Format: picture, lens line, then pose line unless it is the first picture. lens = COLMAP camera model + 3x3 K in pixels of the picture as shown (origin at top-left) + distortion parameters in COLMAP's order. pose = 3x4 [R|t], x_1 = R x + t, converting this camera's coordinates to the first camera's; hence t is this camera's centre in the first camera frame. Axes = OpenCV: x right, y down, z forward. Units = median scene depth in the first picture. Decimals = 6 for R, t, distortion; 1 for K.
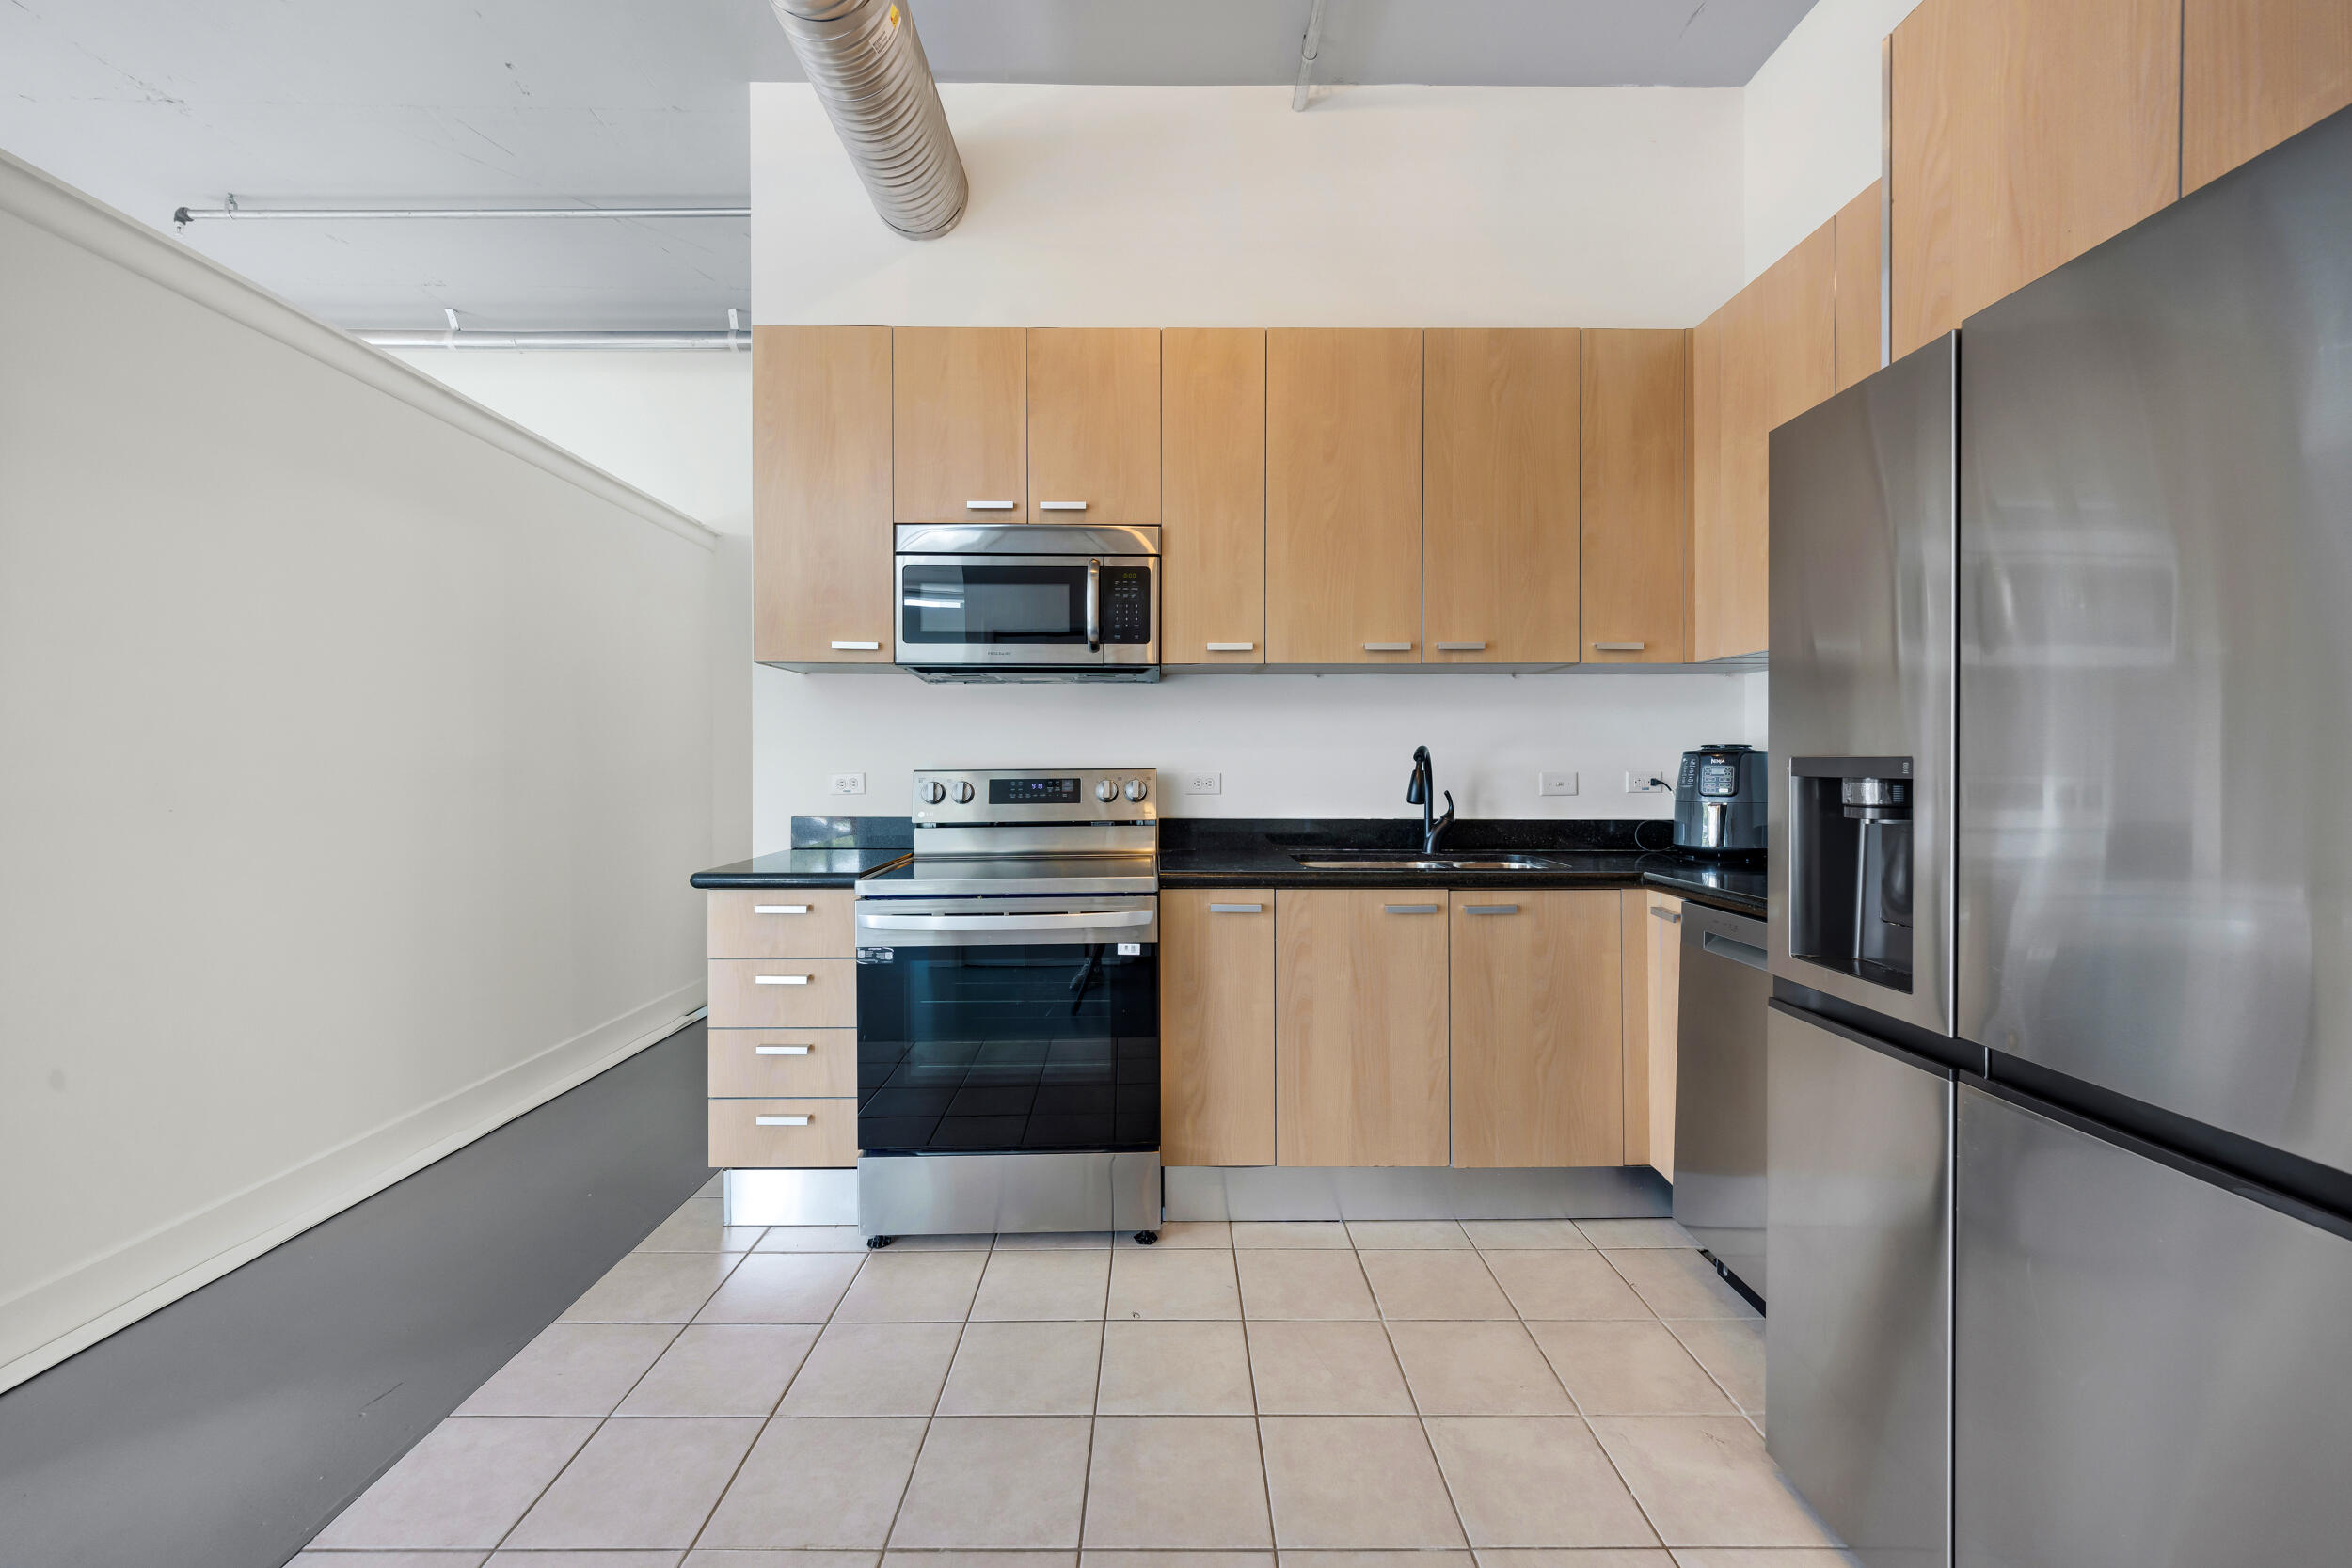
lens RADIAL K [[960.4, 0, 1161.5], [0, 960.4, 760.1], [0, 0, 1]] dist [0.003471, -0.001699]
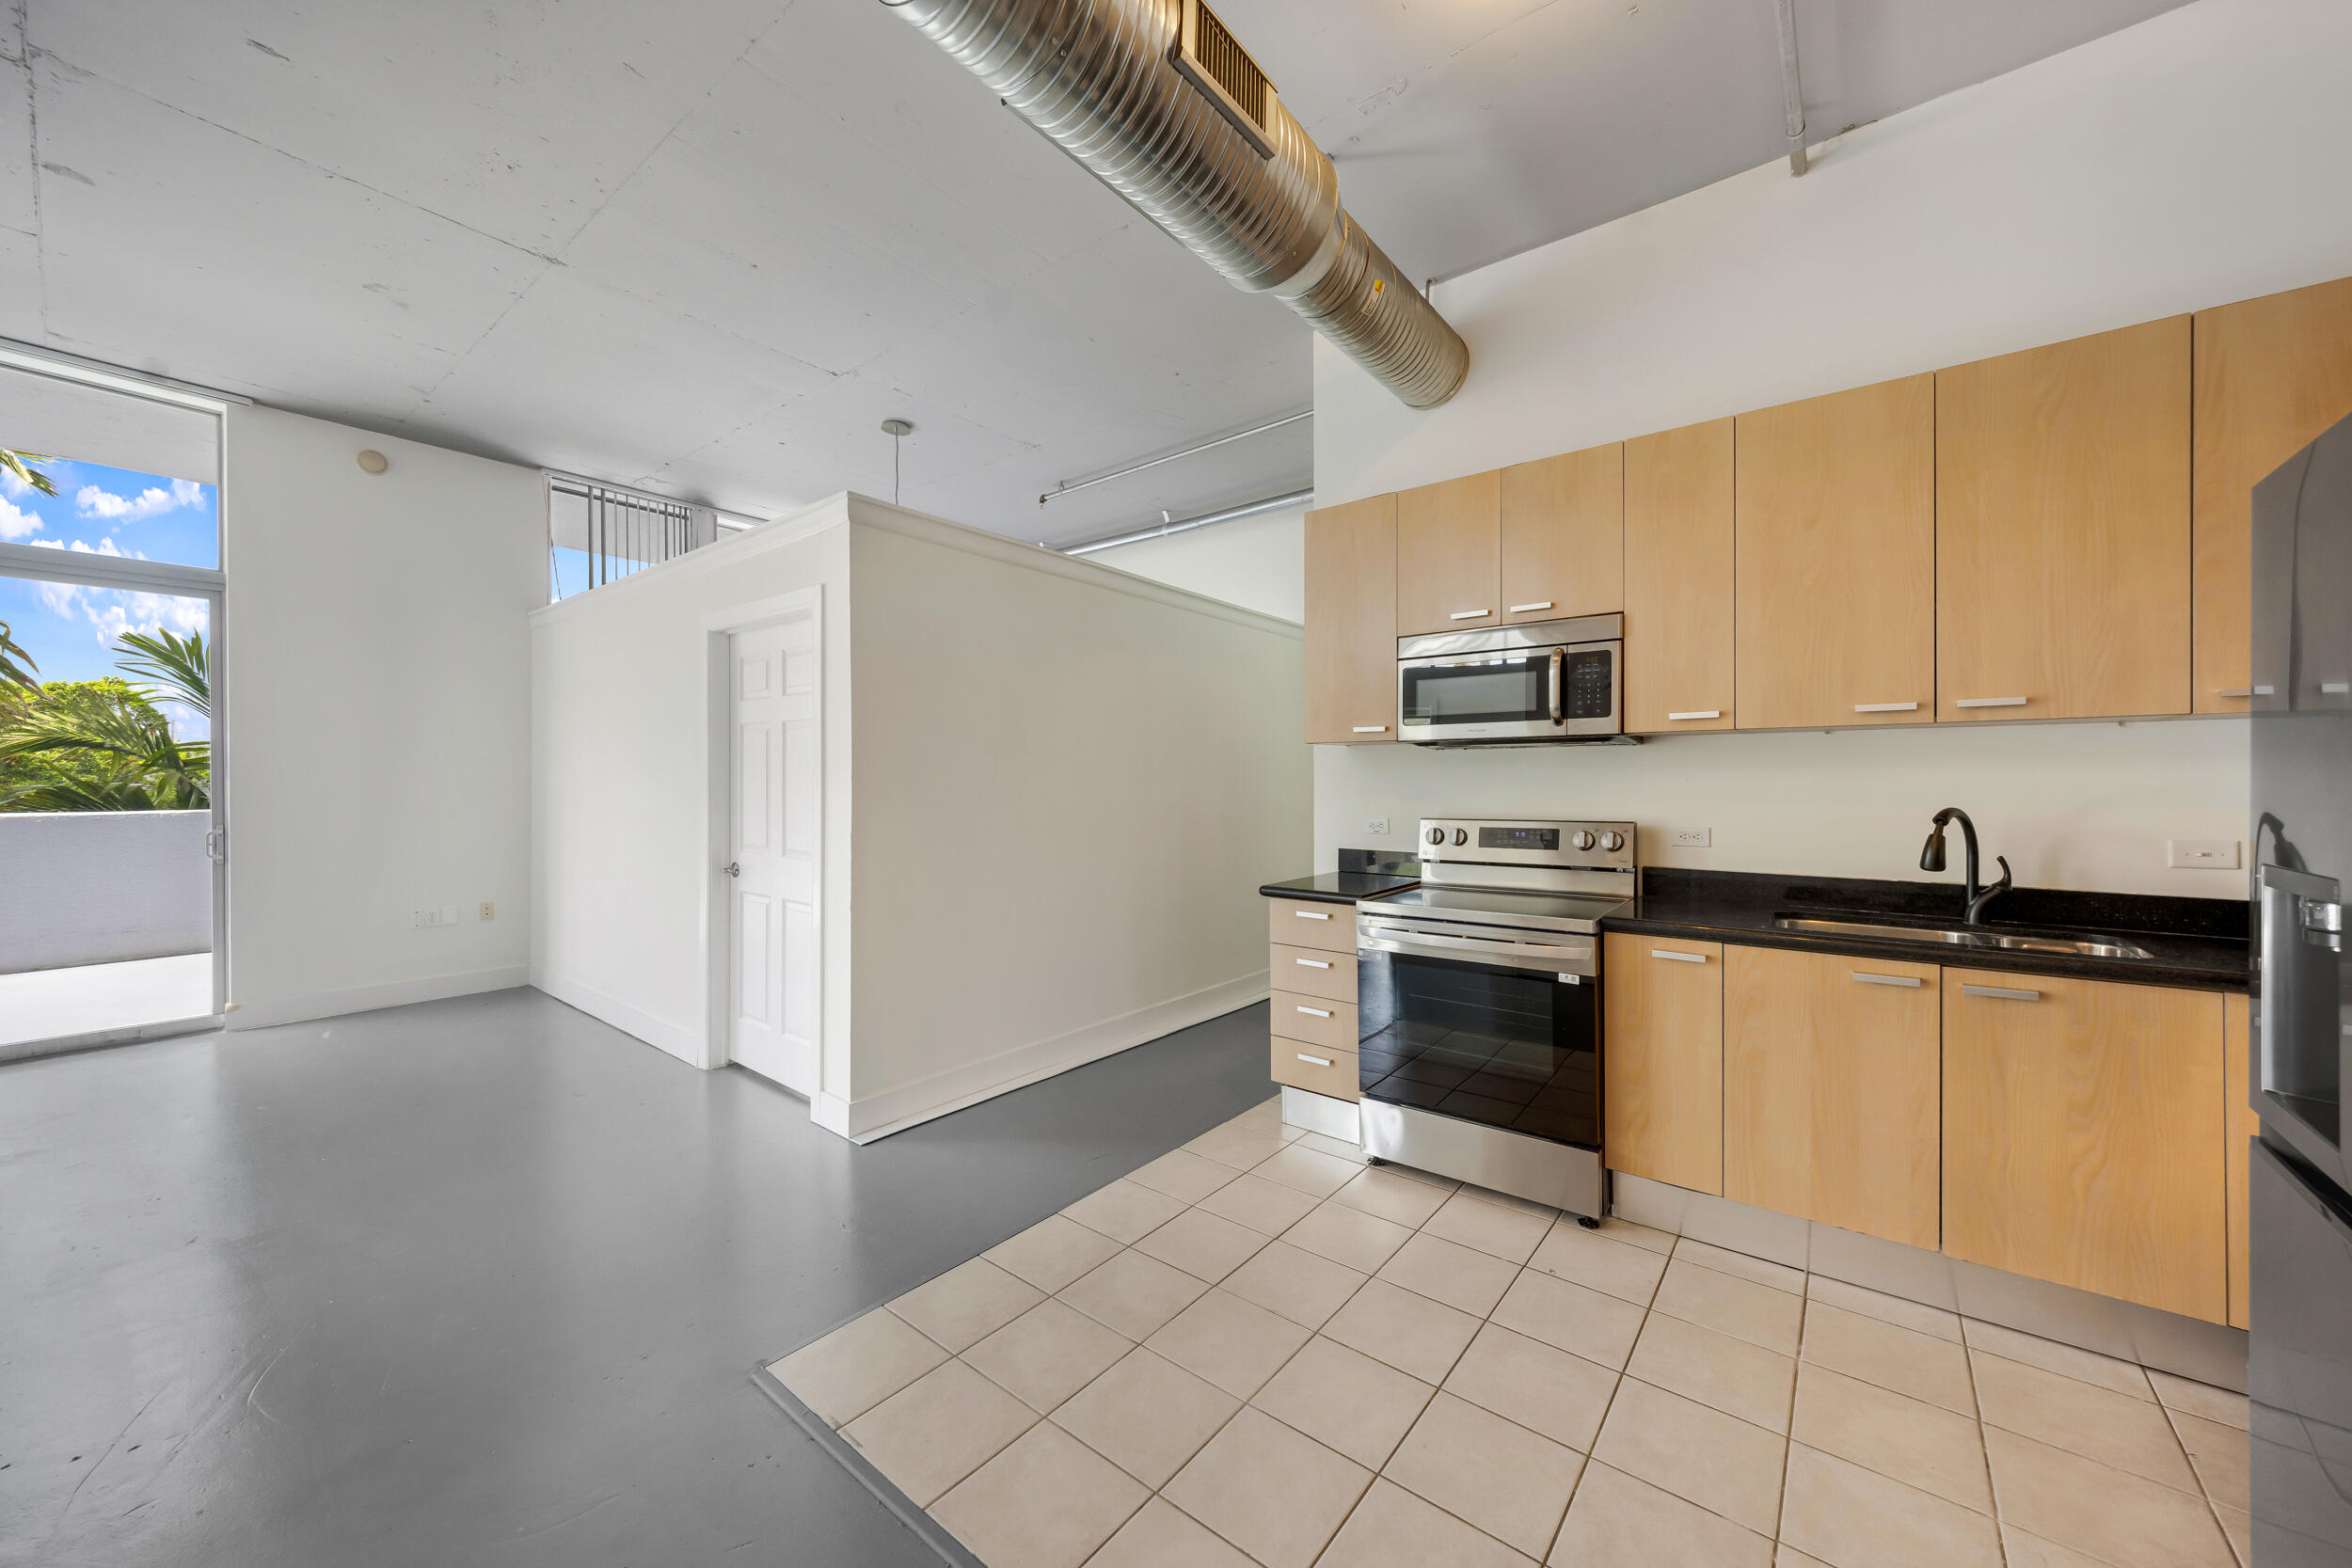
lens RADIAL K [[841.7, 0, 1171.3], [0, 841.7, 781.6], [0, 0, 1]] dist [-0.011131, -0.000470]
pose [[0.782879, 0.004564, -0.622158, 0.202536], [-0.002843, 0.999989, 0.003758, -0.045794], [0.622168, -0.001173, 0.782883, -0.117328]]
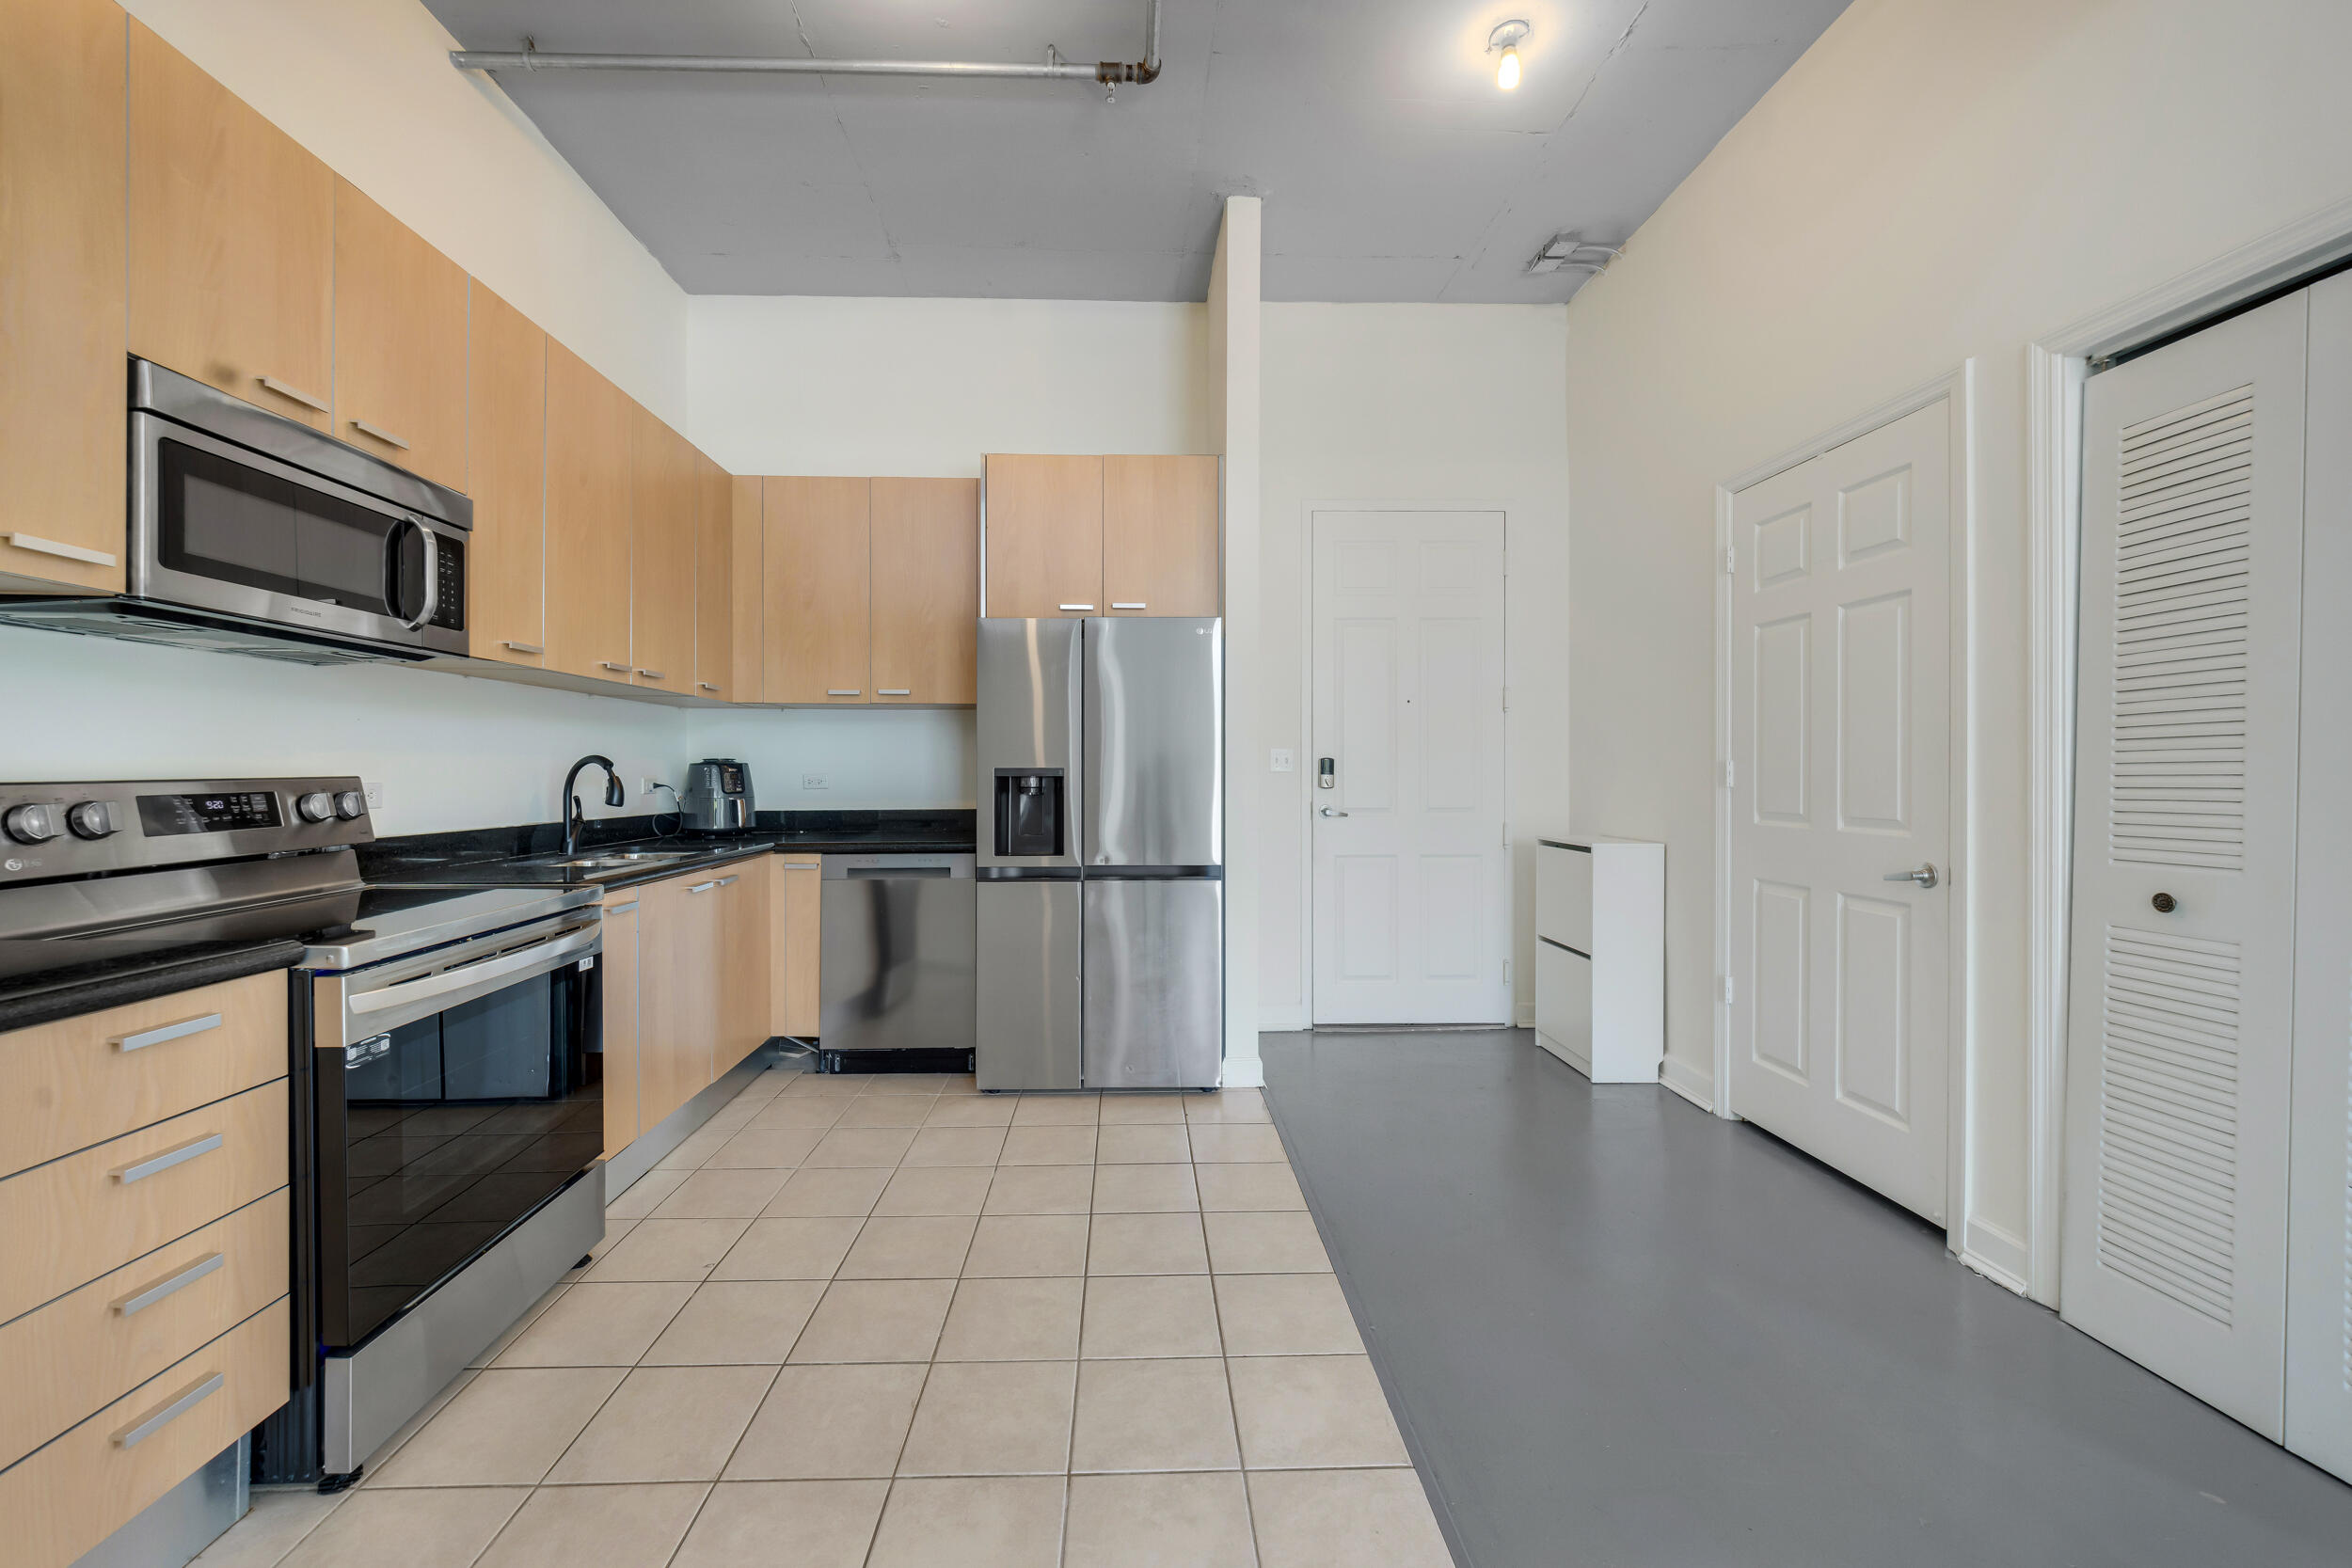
lens RADIAL K [[868.9, 0, 1166.2], [0, 868.9, 776.3], [0, 0, 1]] dist [0.000240, 0.000032]
pose [[-0.043226, -0.004213, 0.999056, -0.824926], [-0.001699, 0.999990, 0.004144, 0.004442], [-0.999064, -0.001518, -0.043232, 0.404658]]
